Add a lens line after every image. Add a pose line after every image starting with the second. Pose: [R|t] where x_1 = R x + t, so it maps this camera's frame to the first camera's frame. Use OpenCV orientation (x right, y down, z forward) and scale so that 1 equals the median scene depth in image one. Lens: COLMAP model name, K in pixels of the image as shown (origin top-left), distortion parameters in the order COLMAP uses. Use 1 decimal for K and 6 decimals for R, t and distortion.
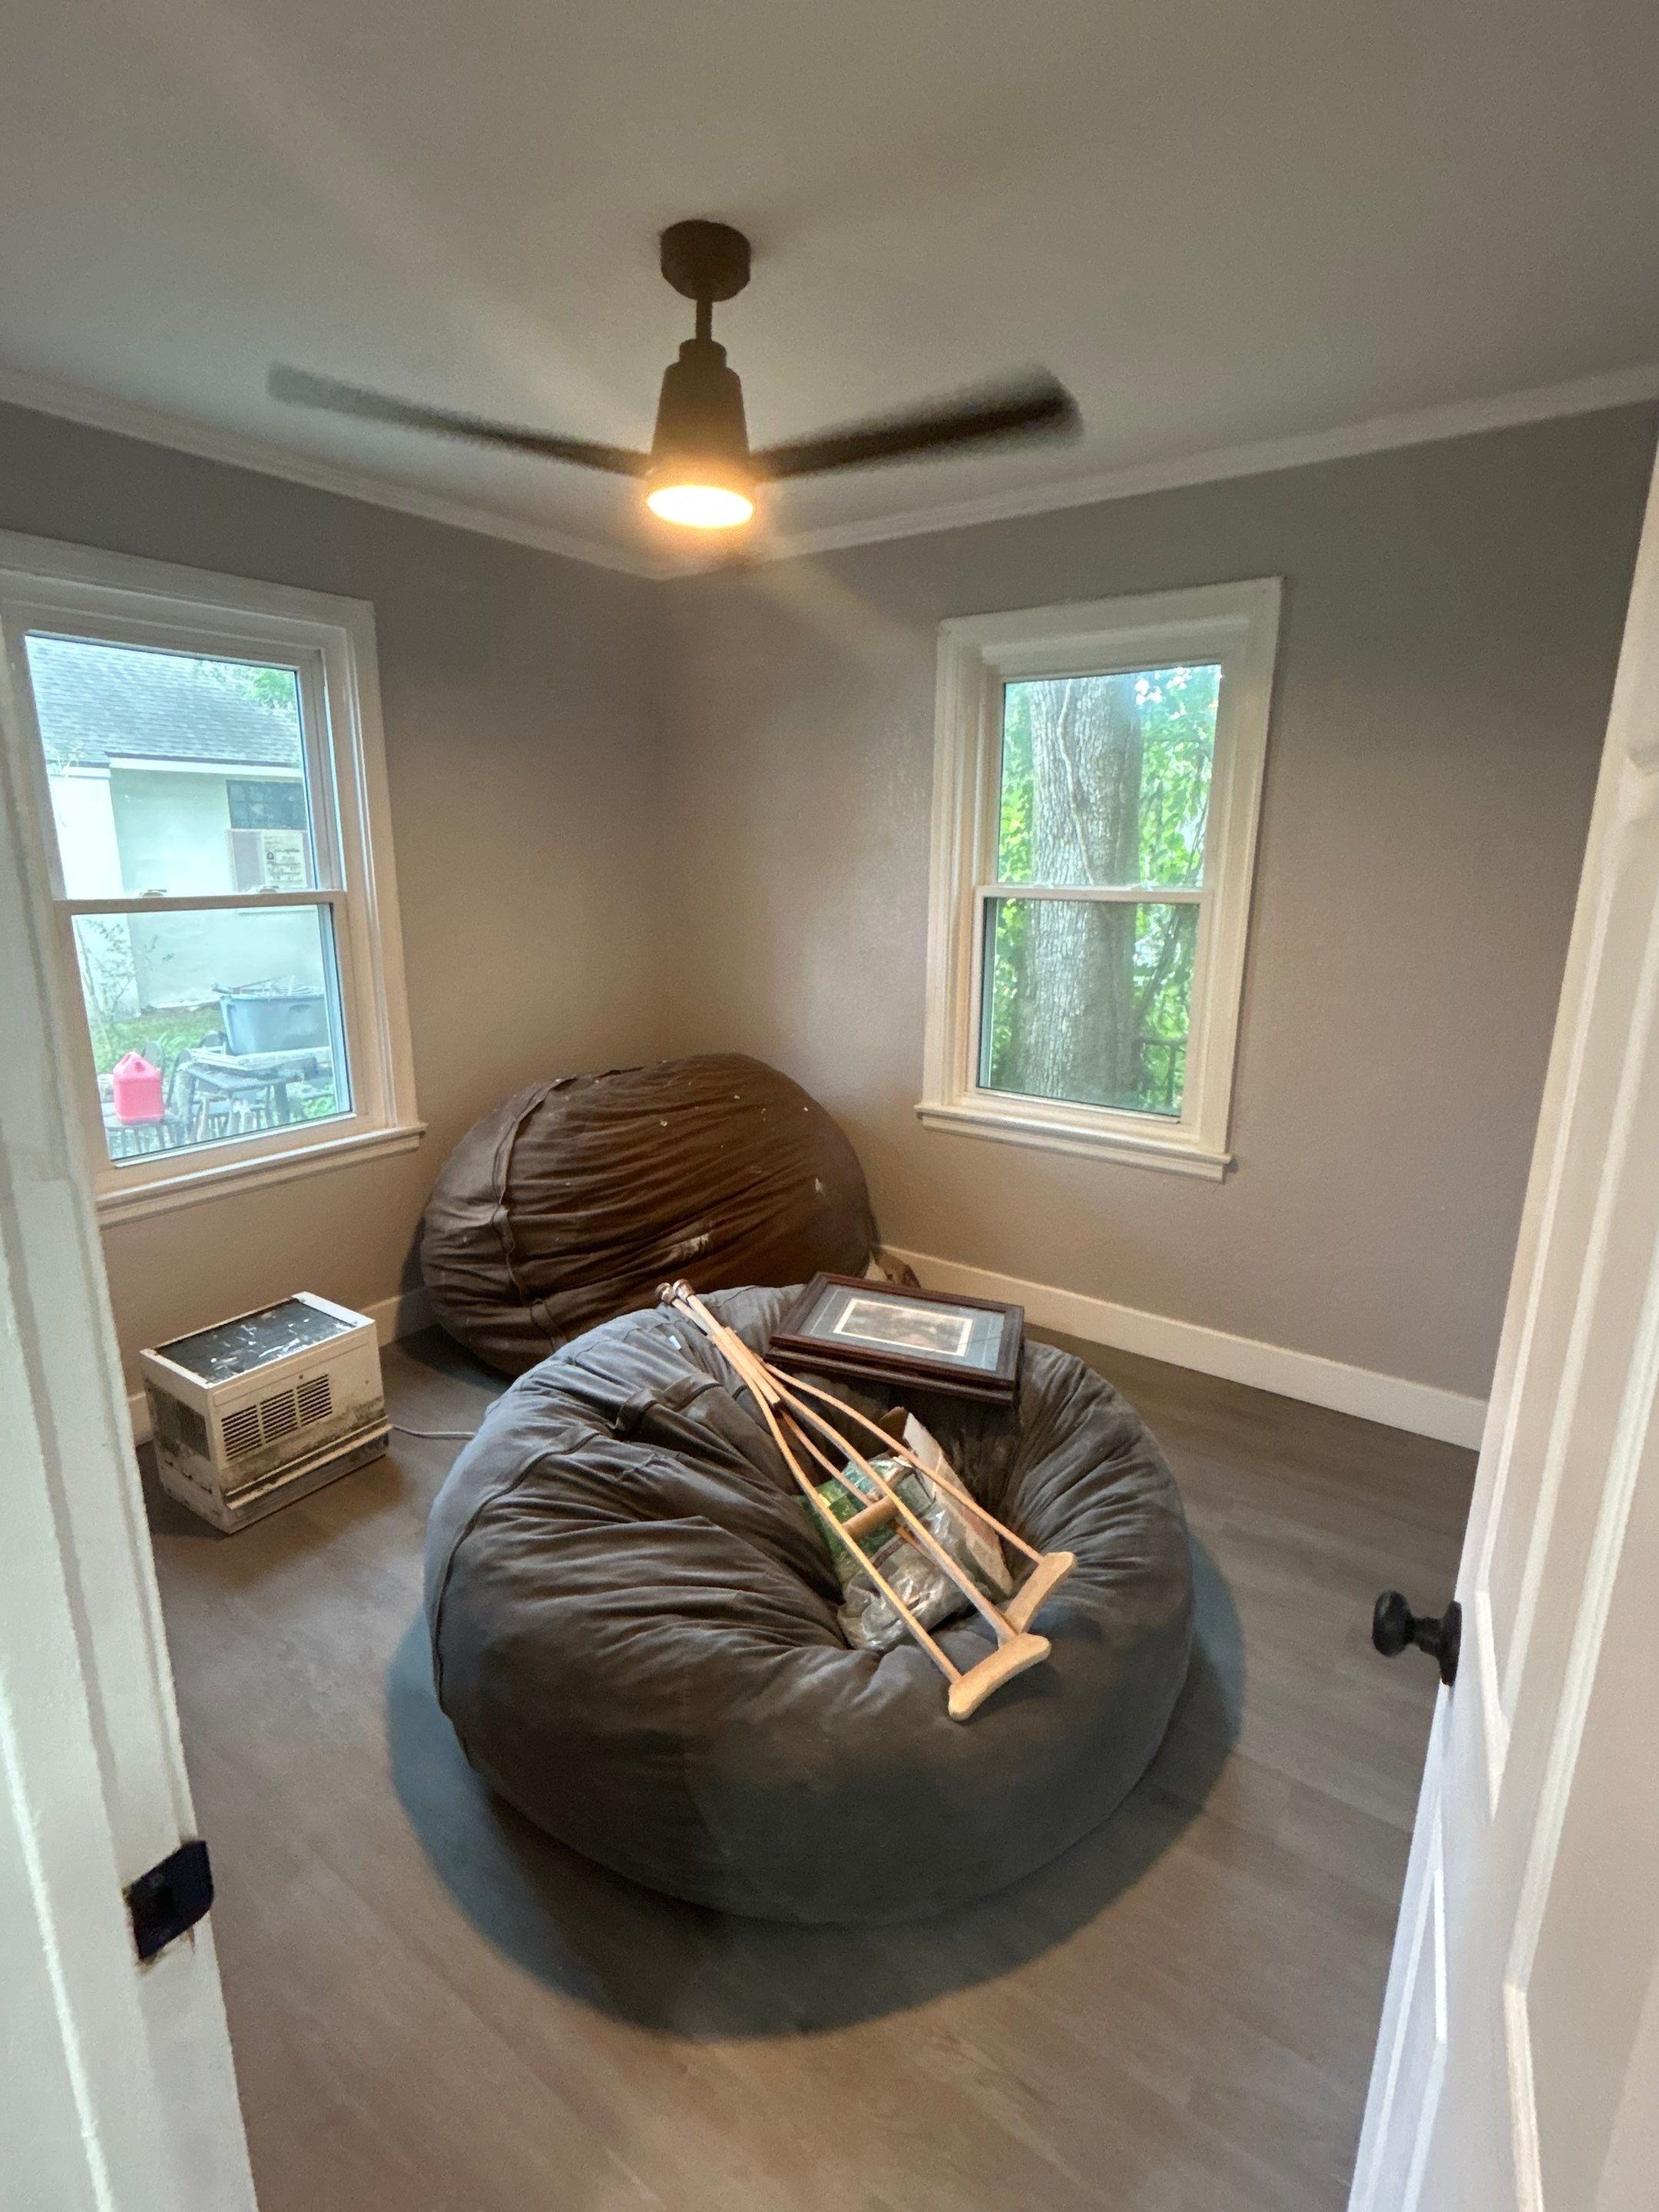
lens RADIAL K [[1061.9, 0, 830.8], [0, 1061.9, 1116.5], [0, 0, 1]] dist [-0.001611, 0.001534]
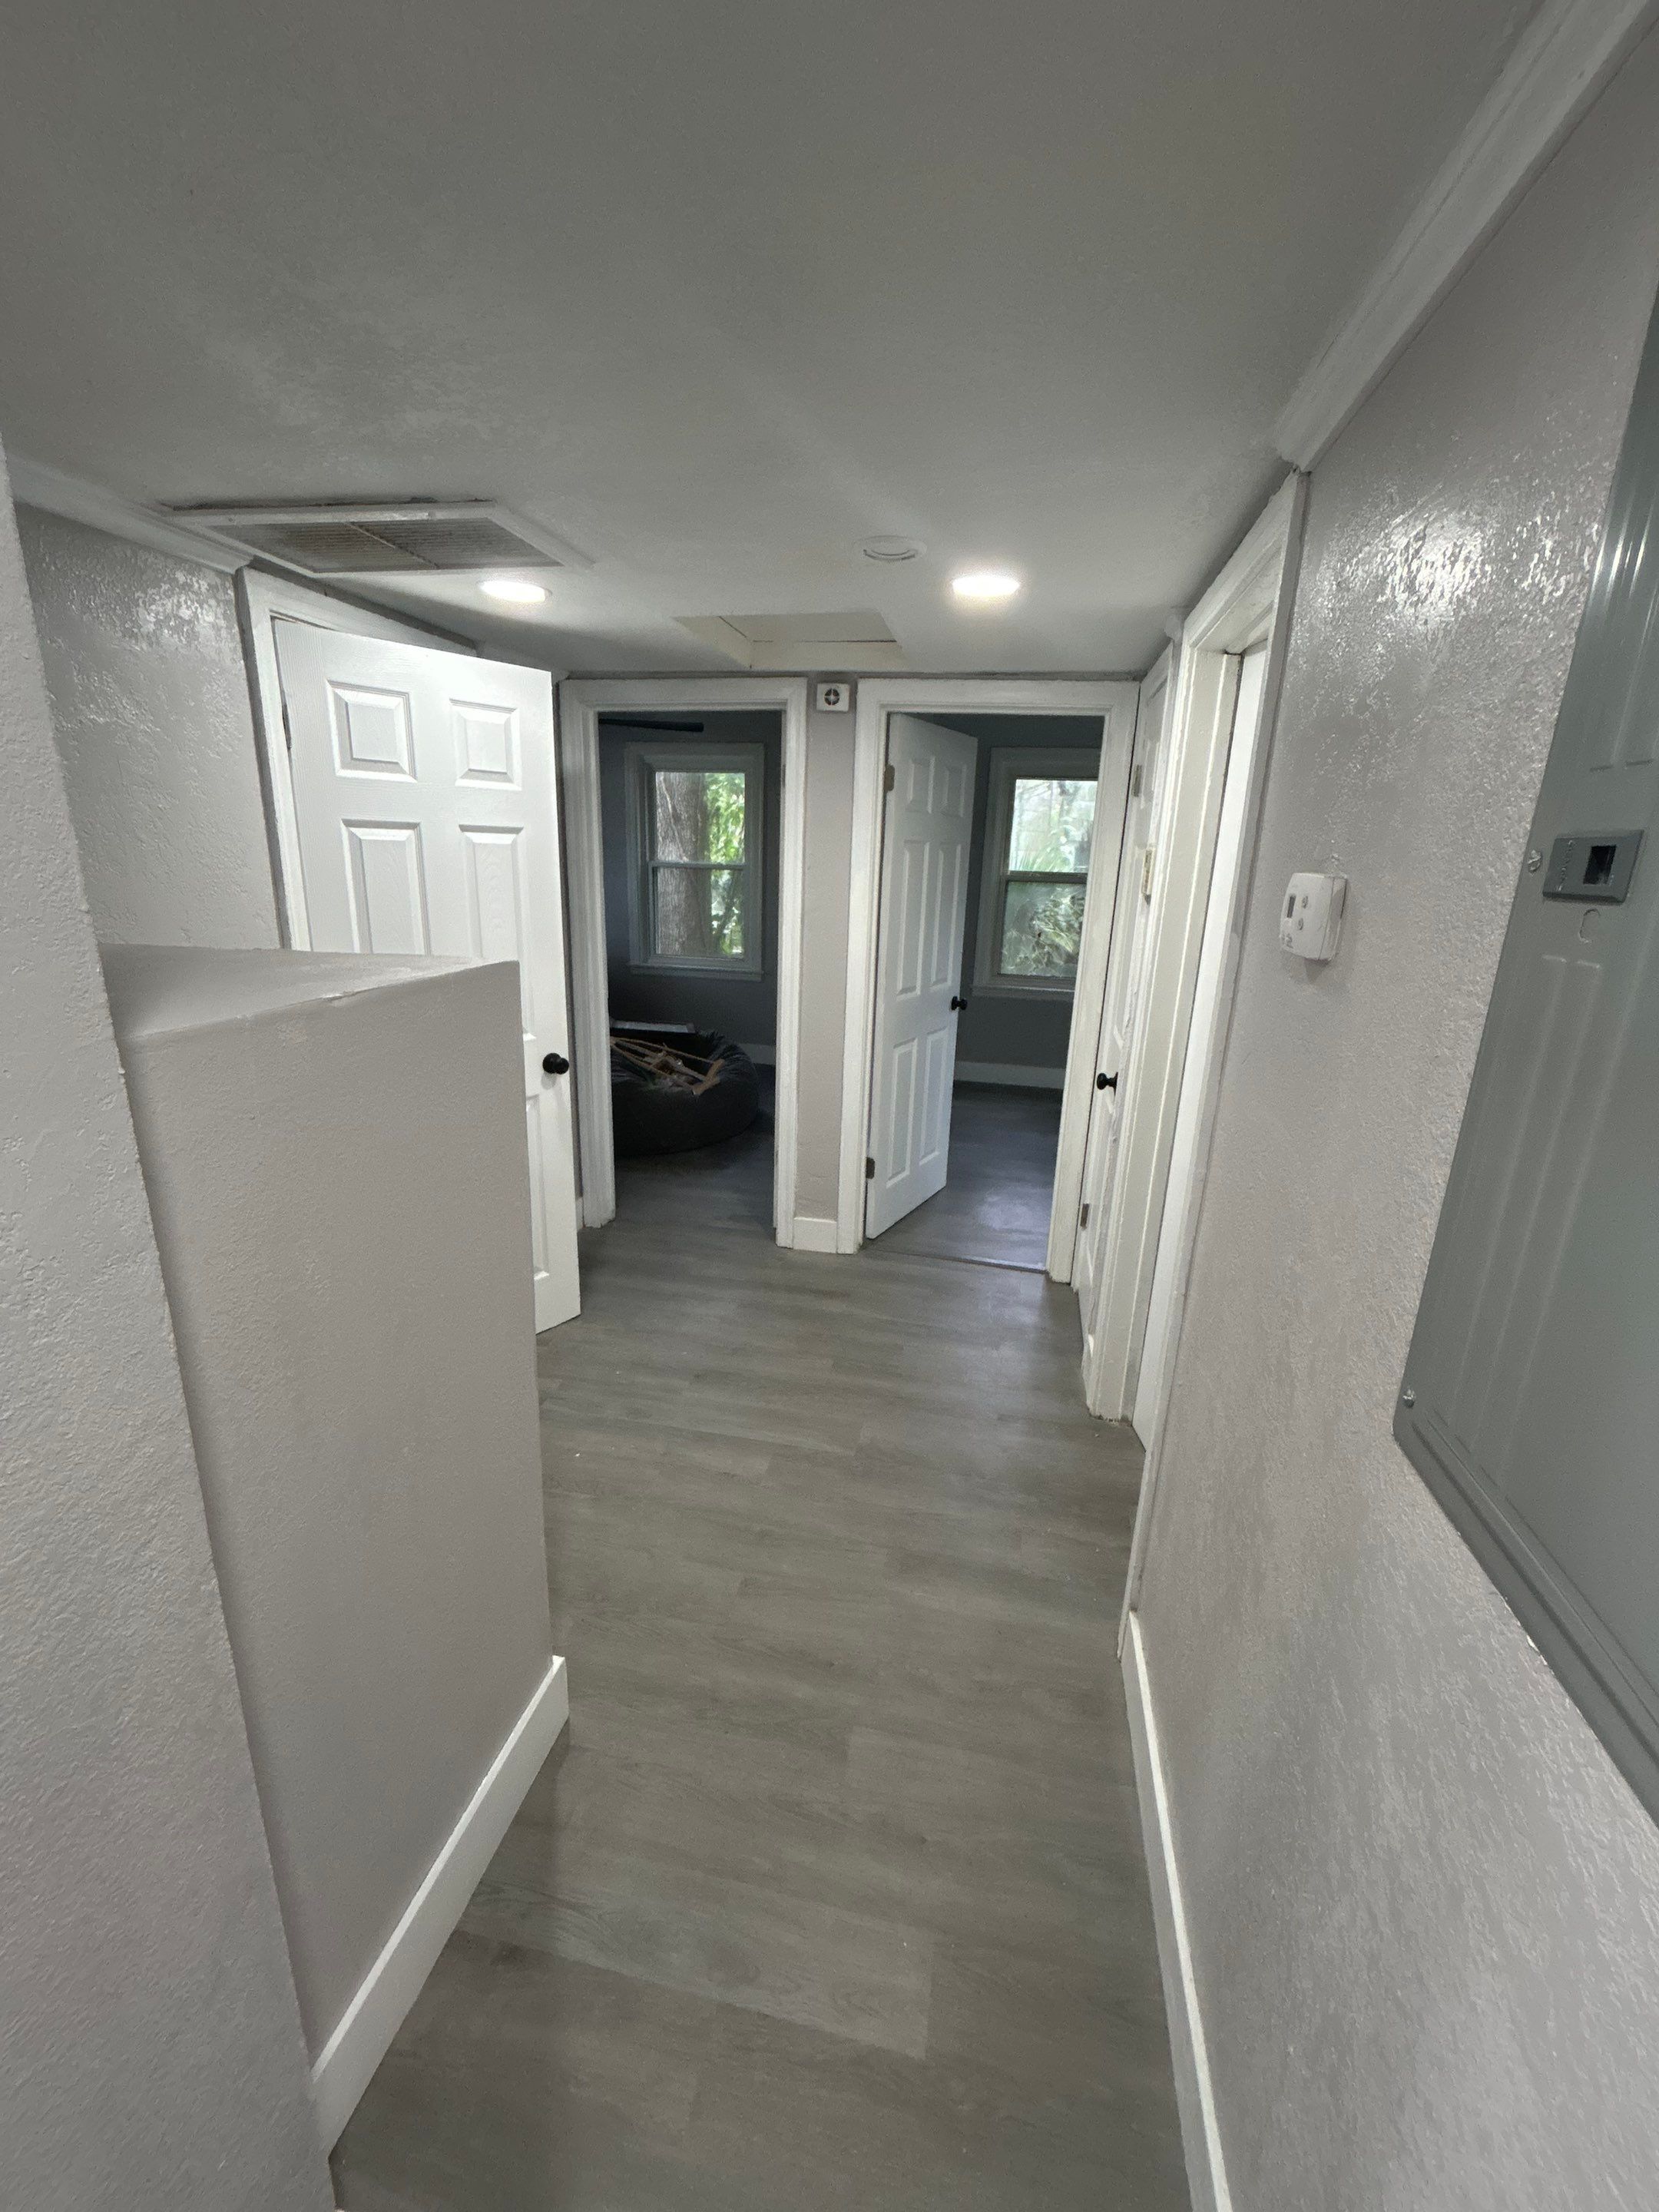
lens RADIAL K [[892.6, 0, 838.2], [0, 892.6, 1100.3], [0, 0, 1]] dist [0.002673, -0.000468]
pose [[0.908857, -0.089223, 0.407453, -0.173428], [0.075737, 0.995916, 0.049145, 0.123548], [-0.410174, -0.013806, 0.911903, -0.494025]]
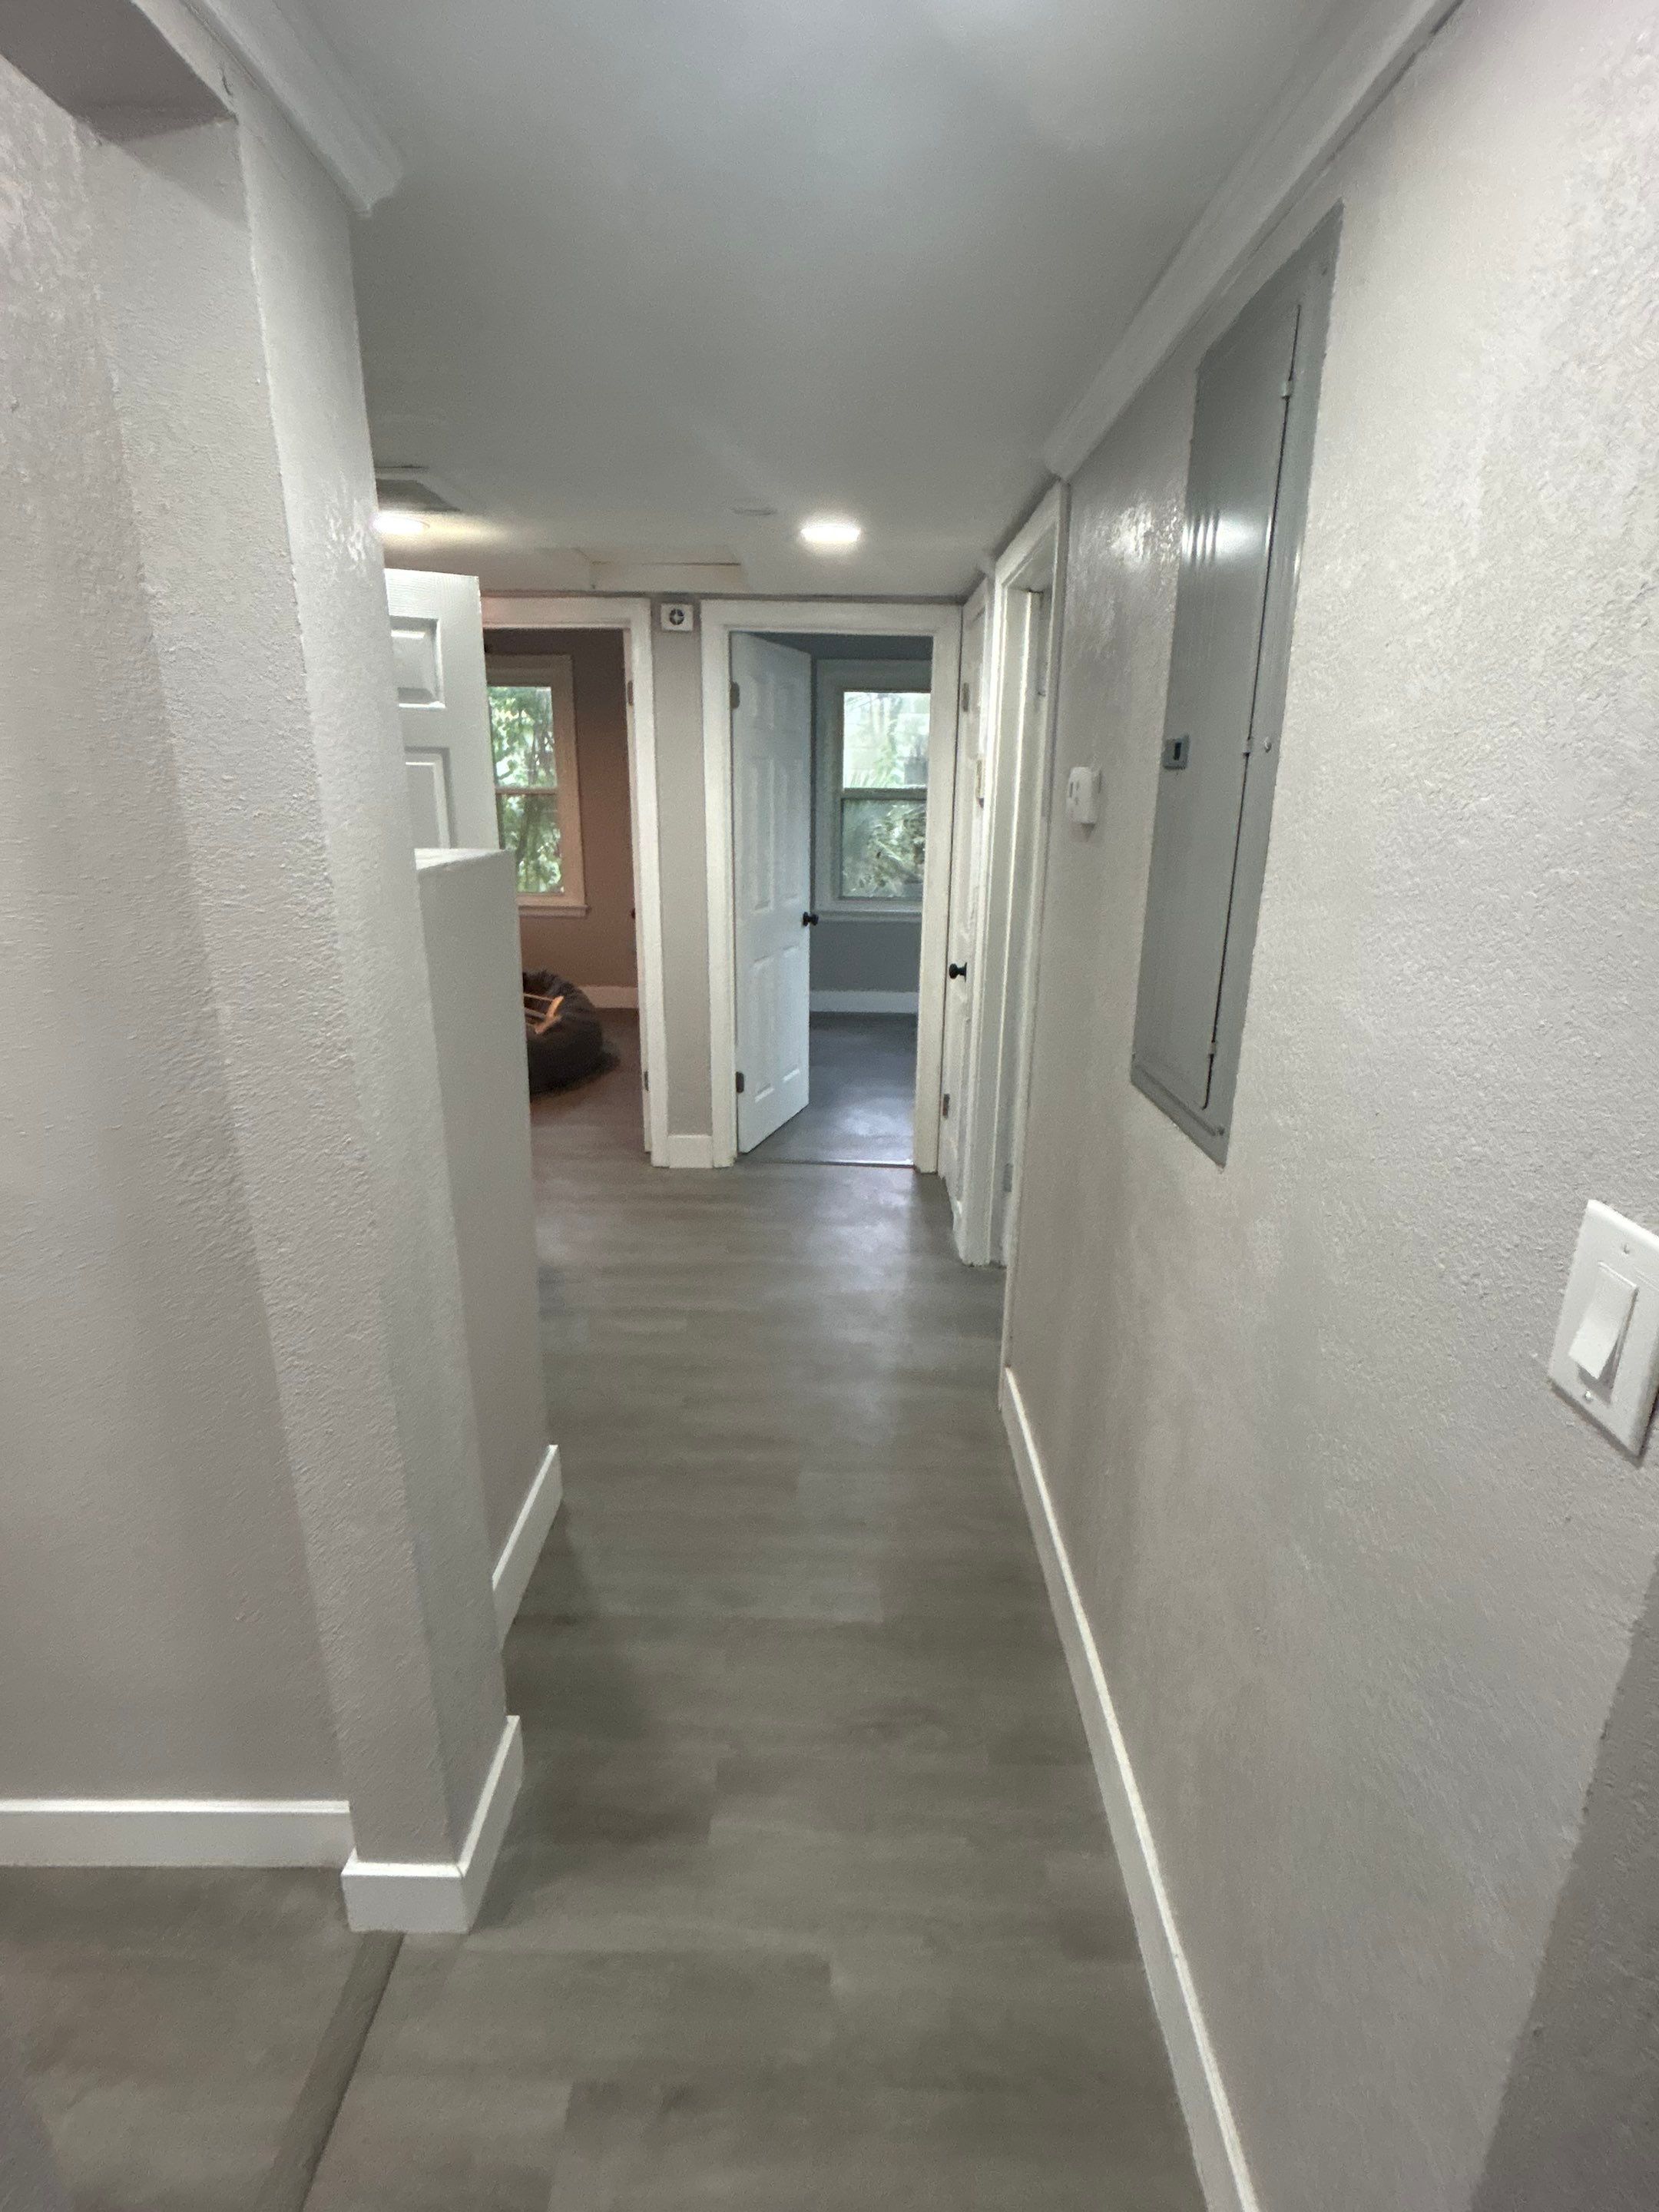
lens RADIAL K [[1061.9, 0, 839.0], [0, 1061.9, 1110.1], [0, 0, 1]] dist [-0.001611, 0.001534]
pose [[0.810683, -0.170985, 0.559961, -0.267841], [0.137143, 0.985254, 0.102302, 0.153645], [-0.569196, -0.006140, 0.822179, -0.592294]]
